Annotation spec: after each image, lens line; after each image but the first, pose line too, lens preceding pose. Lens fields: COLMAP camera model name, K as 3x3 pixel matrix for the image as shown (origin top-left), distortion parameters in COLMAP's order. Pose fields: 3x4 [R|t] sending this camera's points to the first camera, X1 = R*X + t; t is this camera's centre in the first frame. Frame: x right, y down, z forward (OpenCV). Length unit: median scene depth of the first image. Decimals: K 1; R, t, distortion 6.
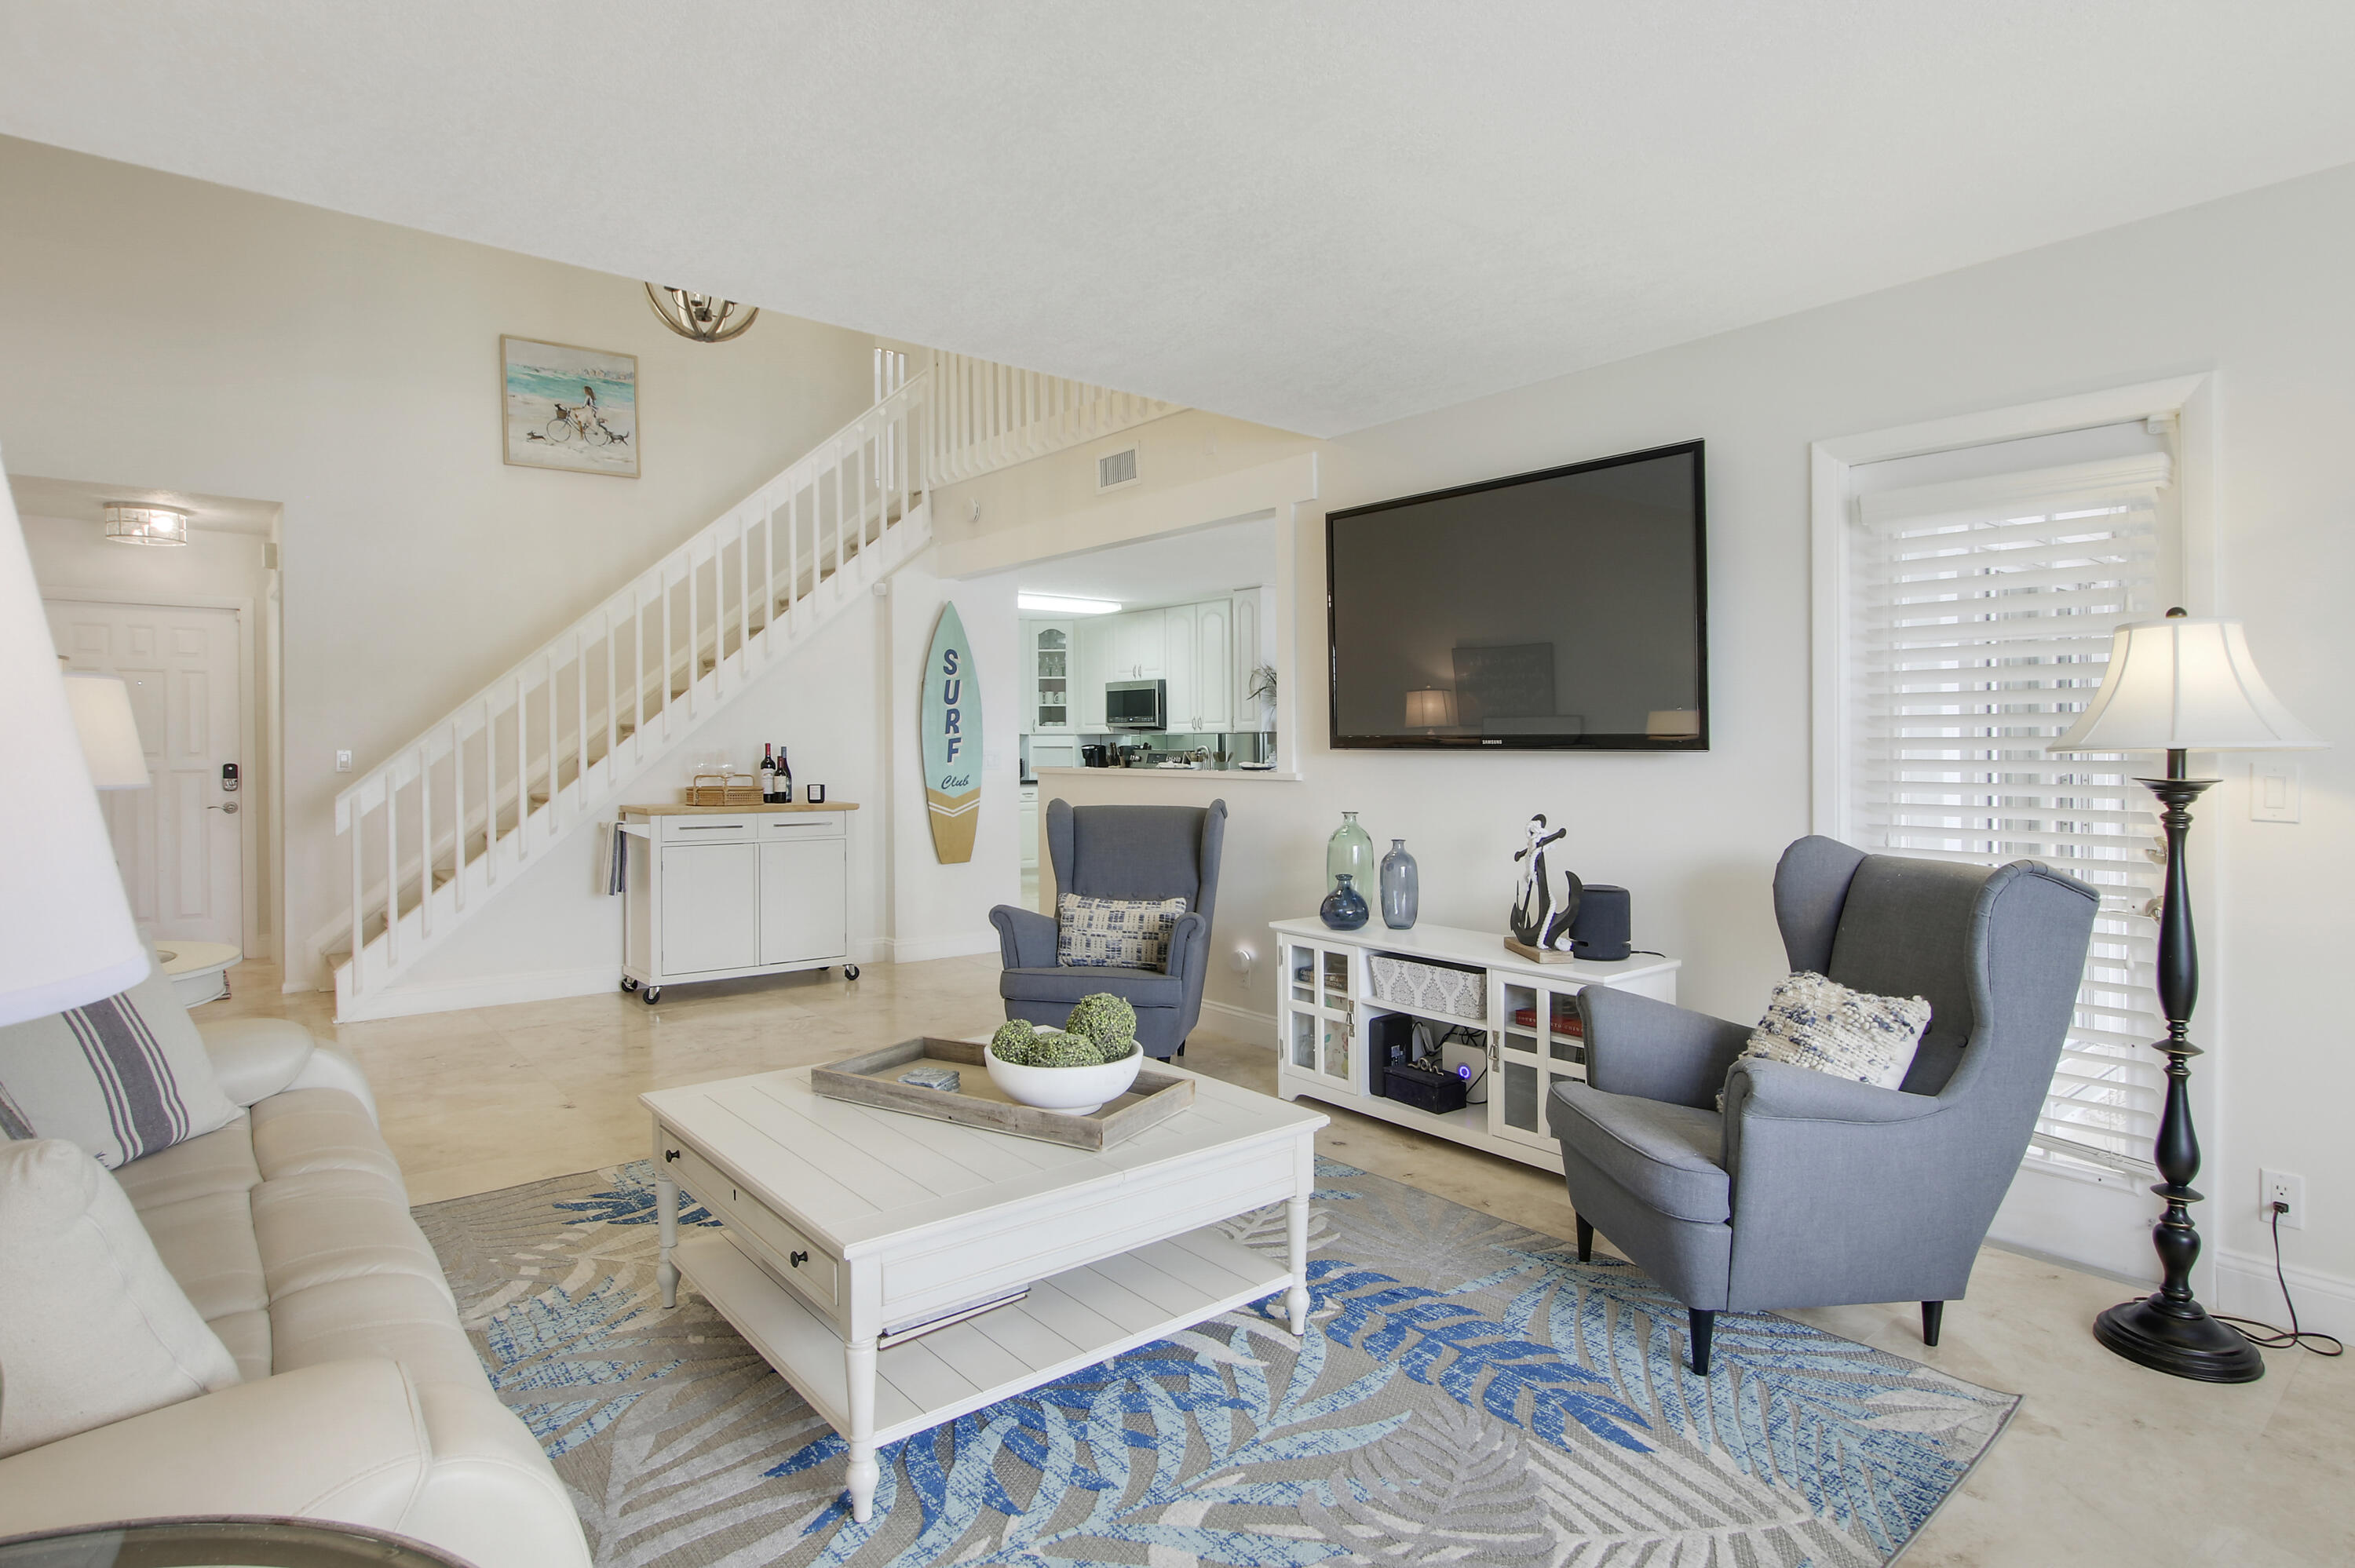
lens RADIAL K [[1241.8, 0, 1184.4], [0, 1241.8, 783.1], [0, 0, 1]] dist [-0.011989, -0.000236]
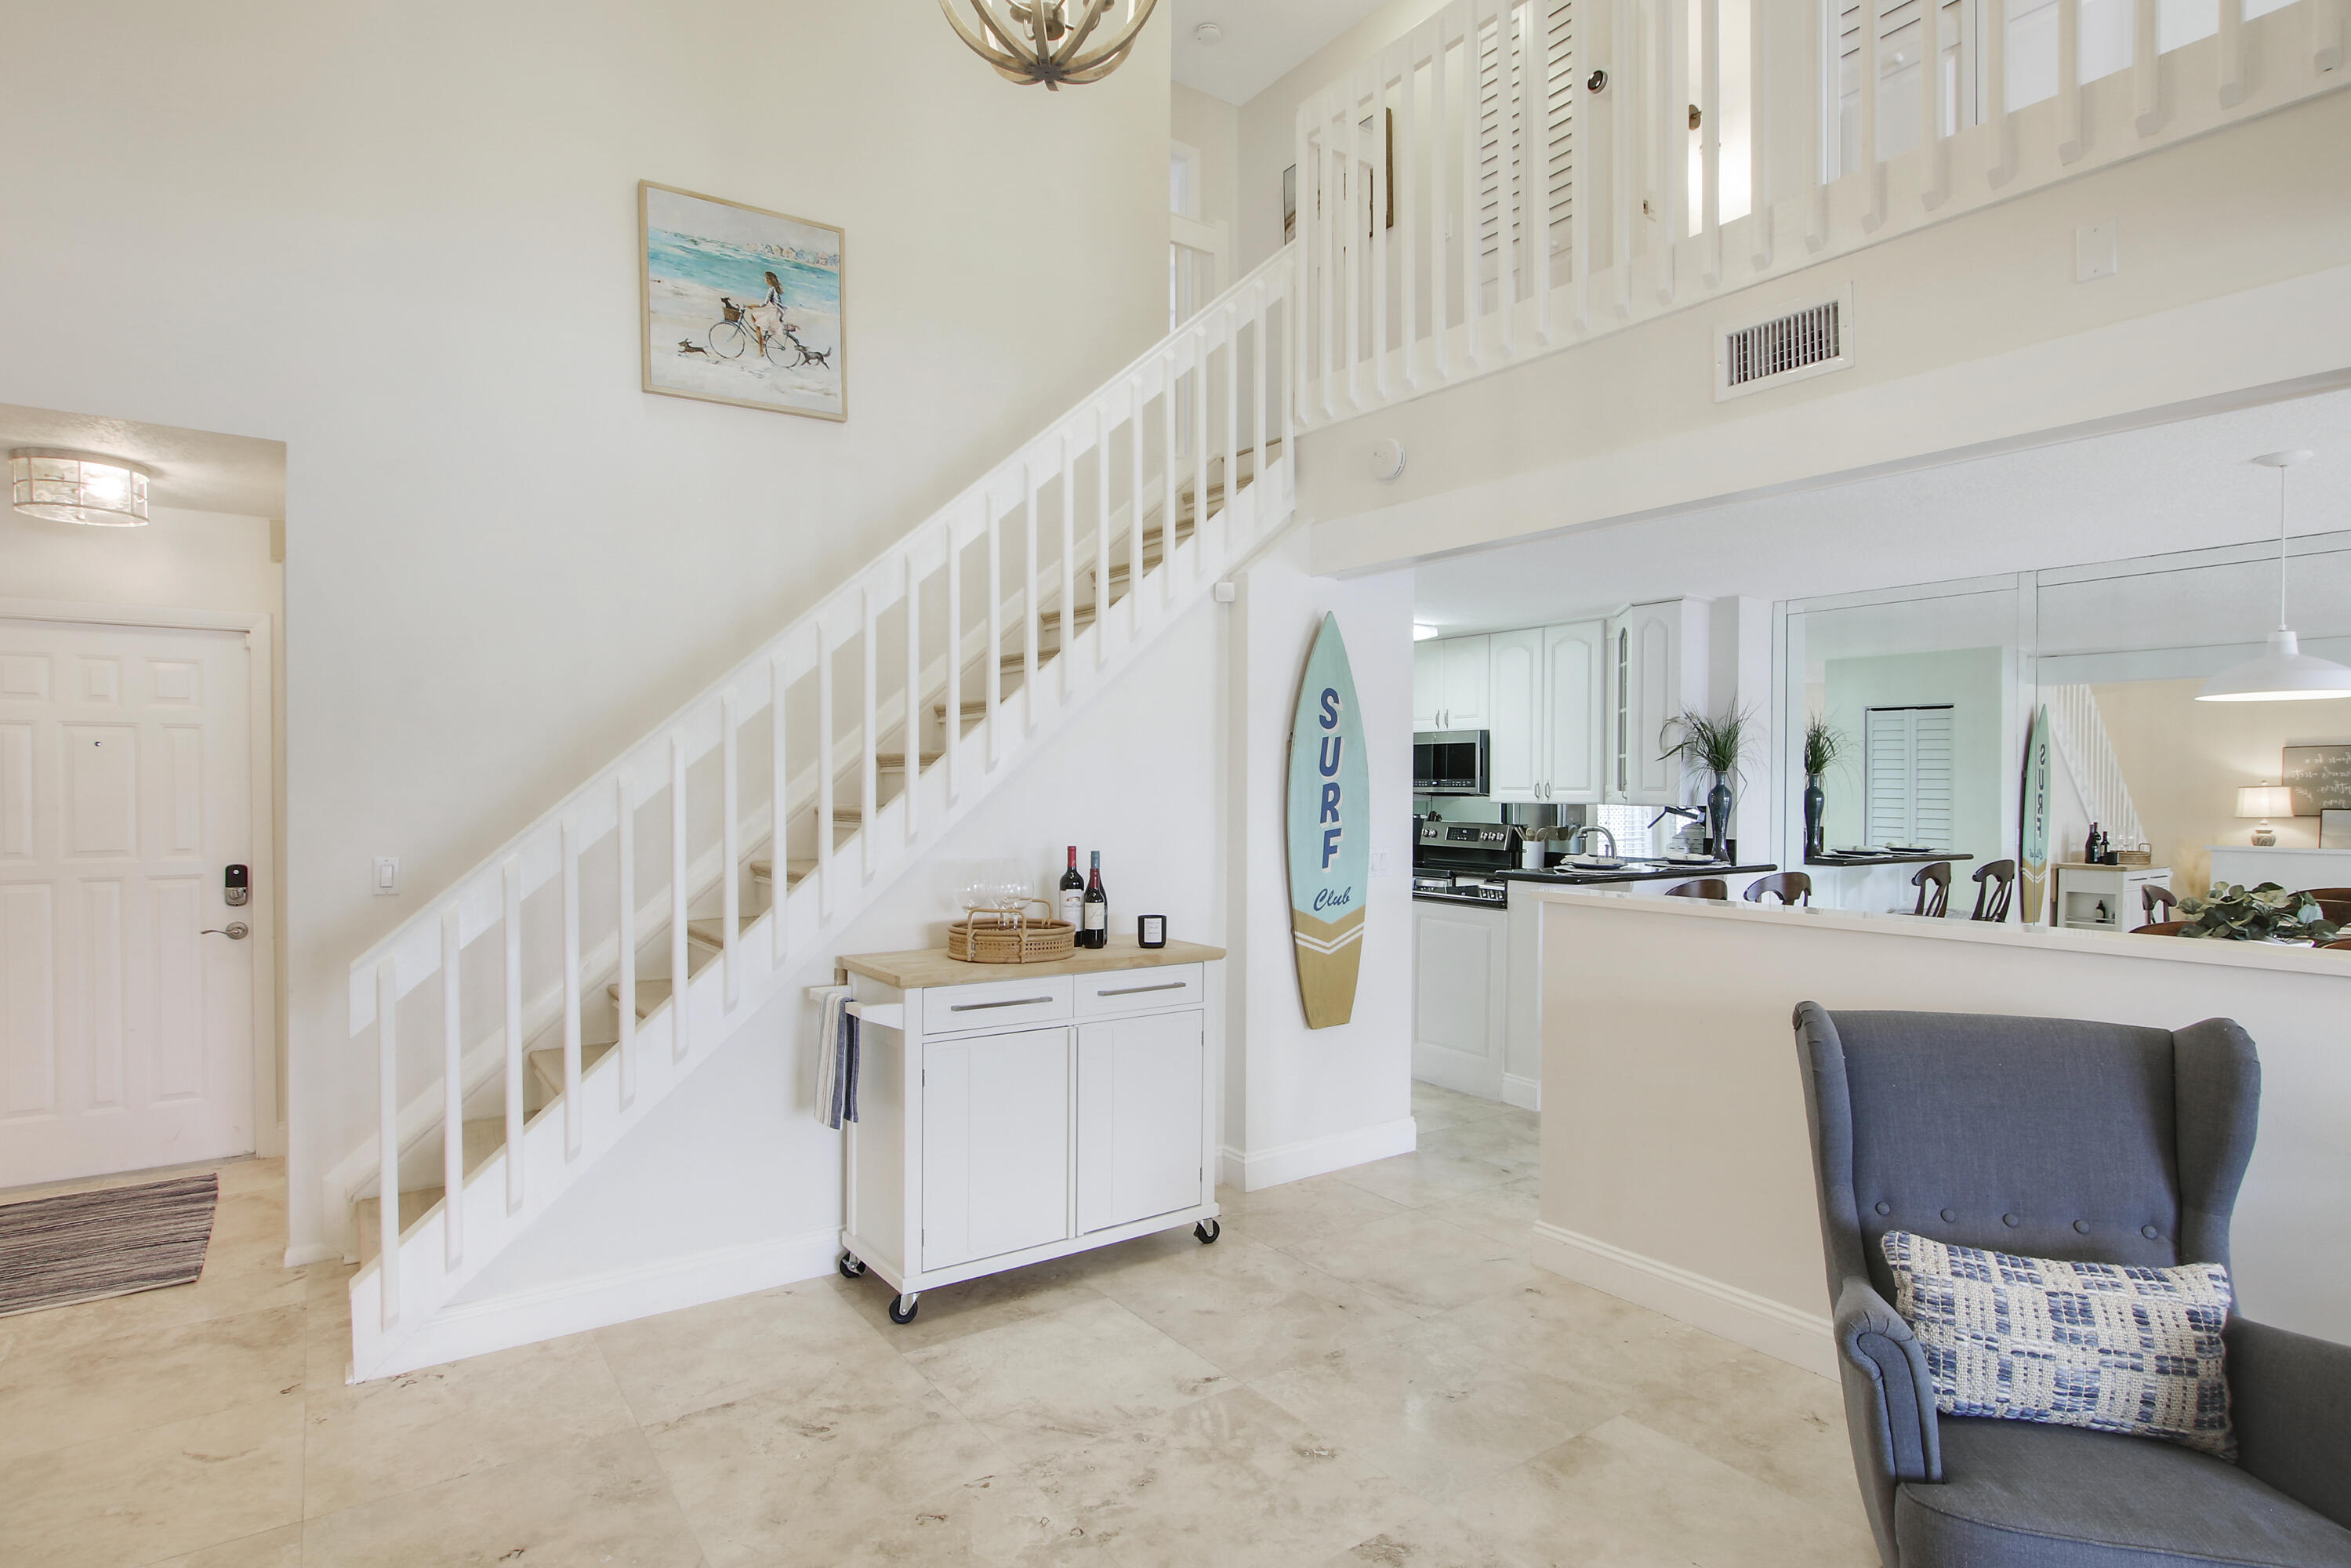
lens RADIAL K [[1217.5, 0, 1172.9], [0, 1217.5, 820.4], [0, 0, 1]] dist [-0.018125, 0.000583]
pose [[0.997796, 0.003609, -0.066262, -0.250141], [-0.003790, 0.999989, -0.002606, -0.043270], [0.066252, 0.002851, 0.997799, 0.422734]]
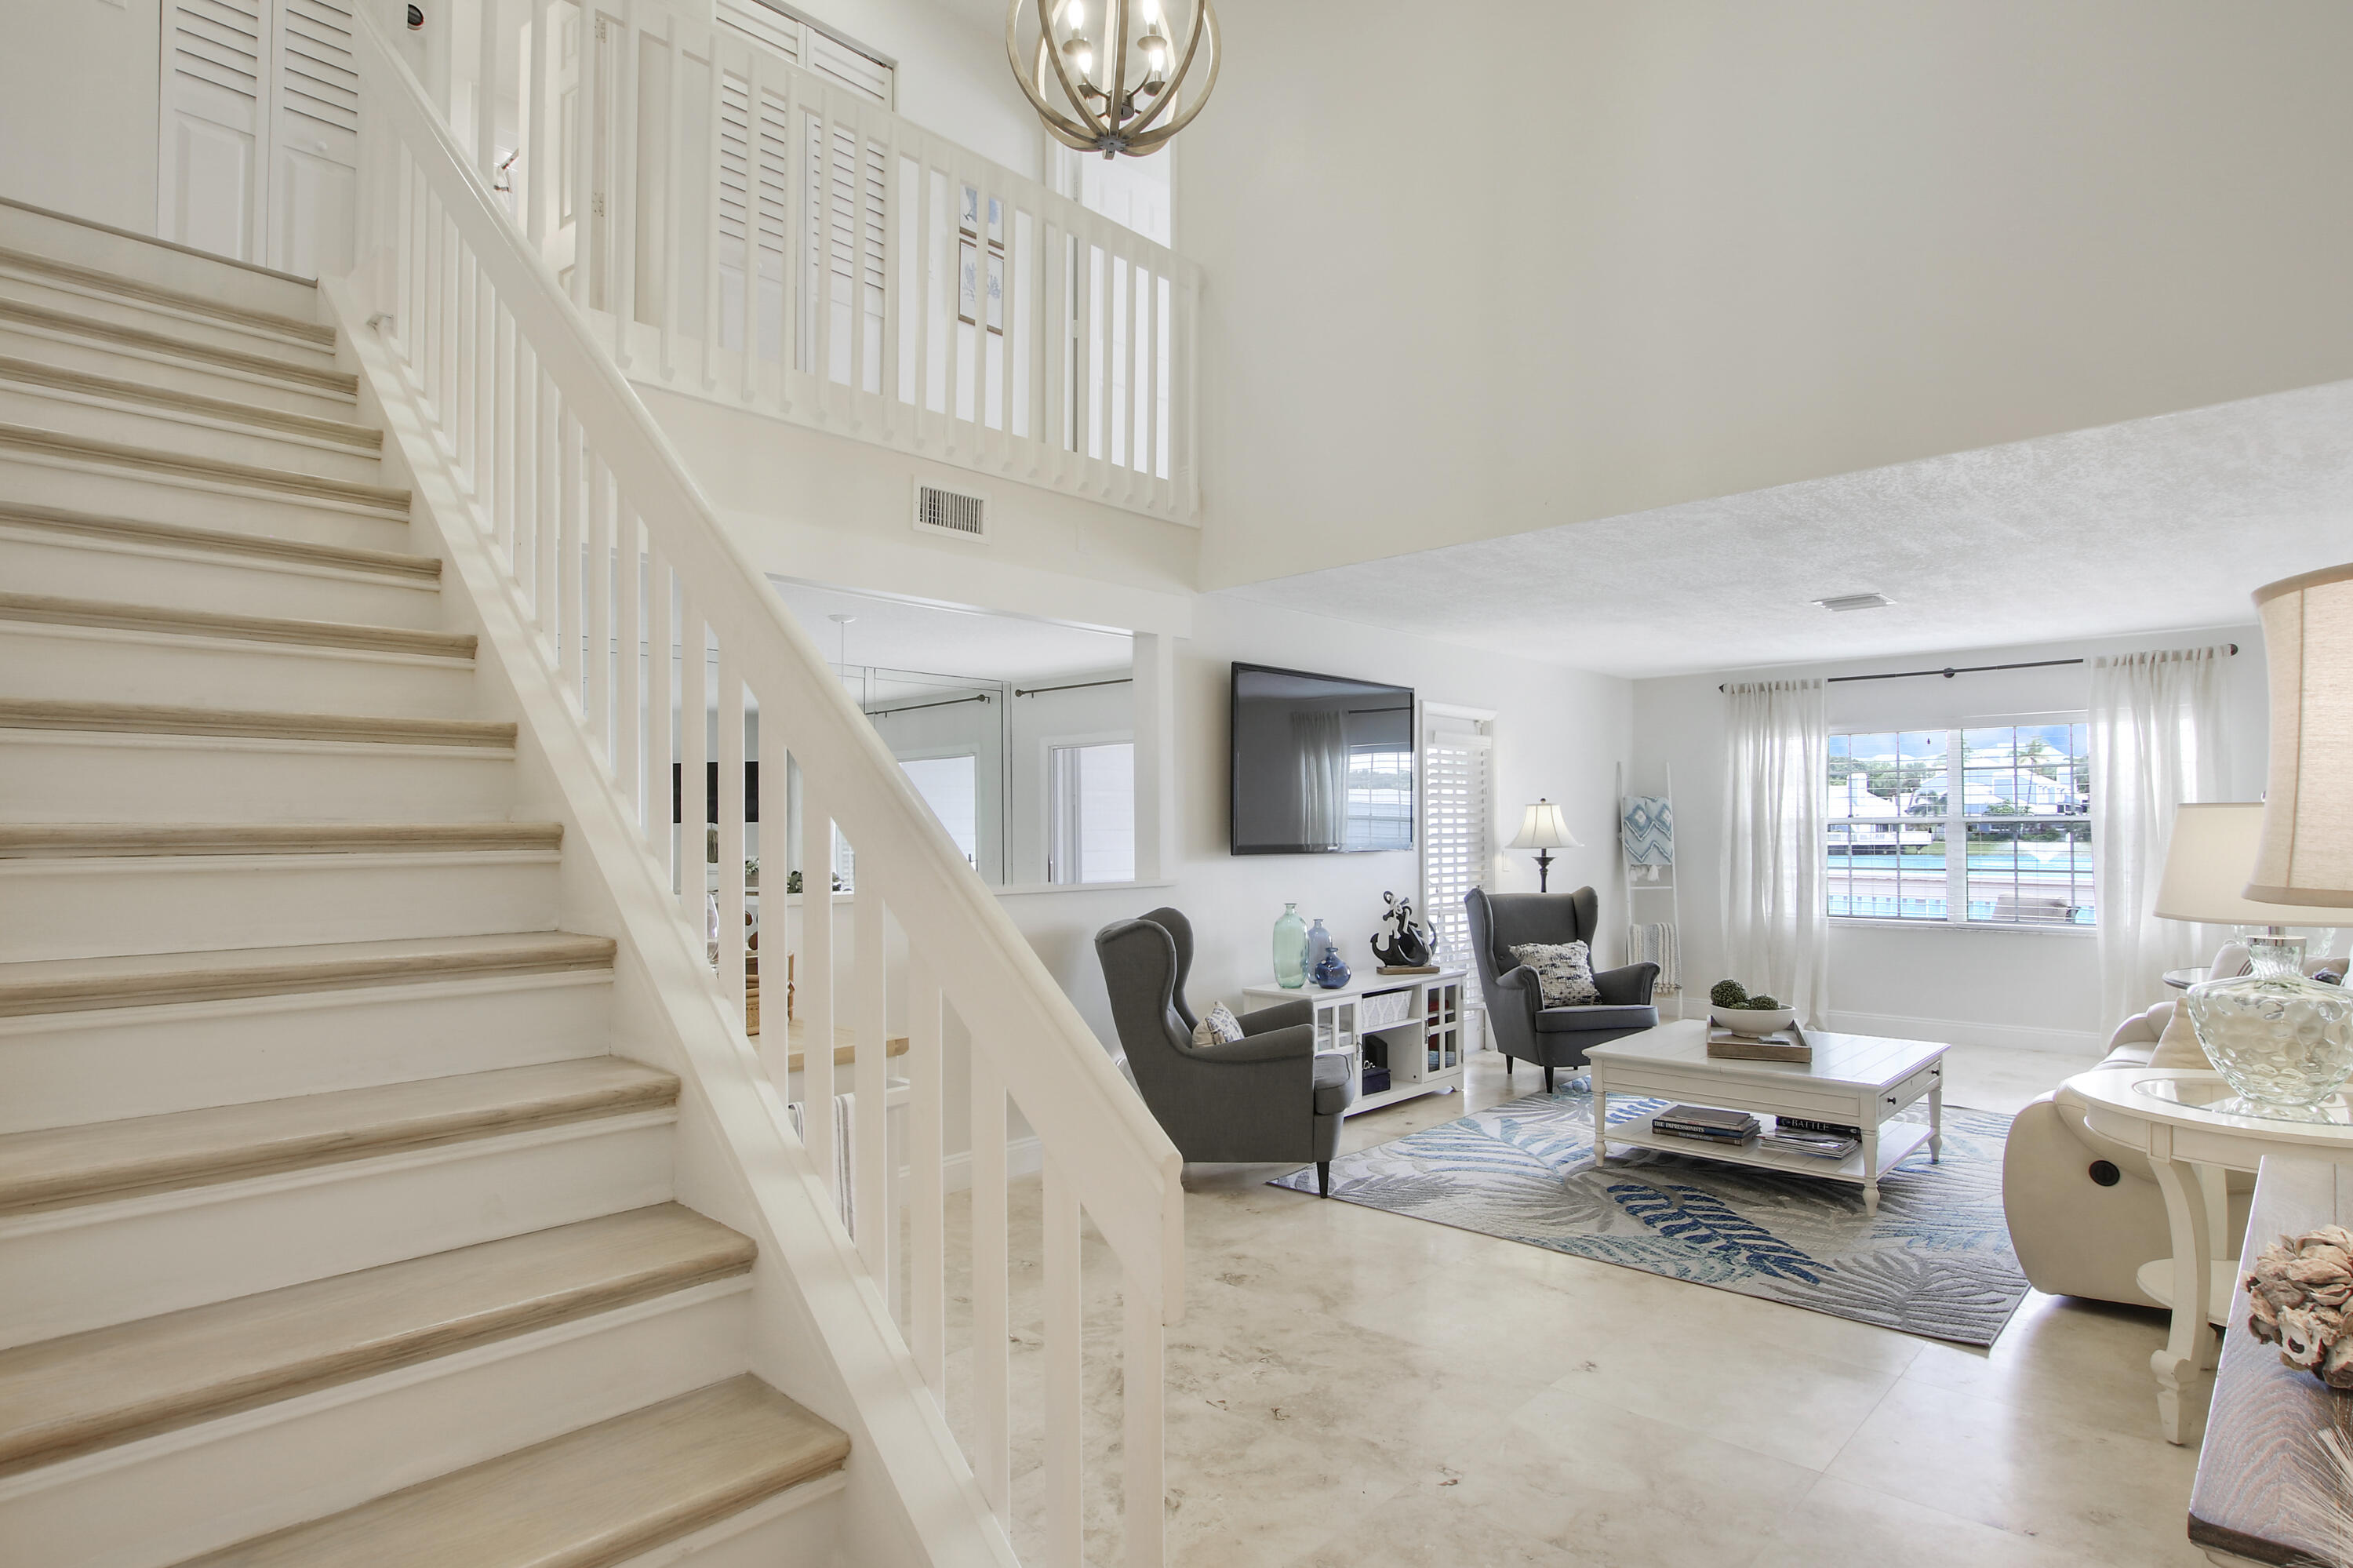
lens RADIAL K [[1284.9, 0, 1181.2], [0, 1284.9, 824.3], [0, 0, 1]] dist [-0.003492, -0.000266]
pose [[-0.141945, 0.003100, 0.989870, -0.819786], [0.032277, 0.999478, 0.001499, -0.044321], [-0.989348, 0.032163, -0.141970, 0.897375]]
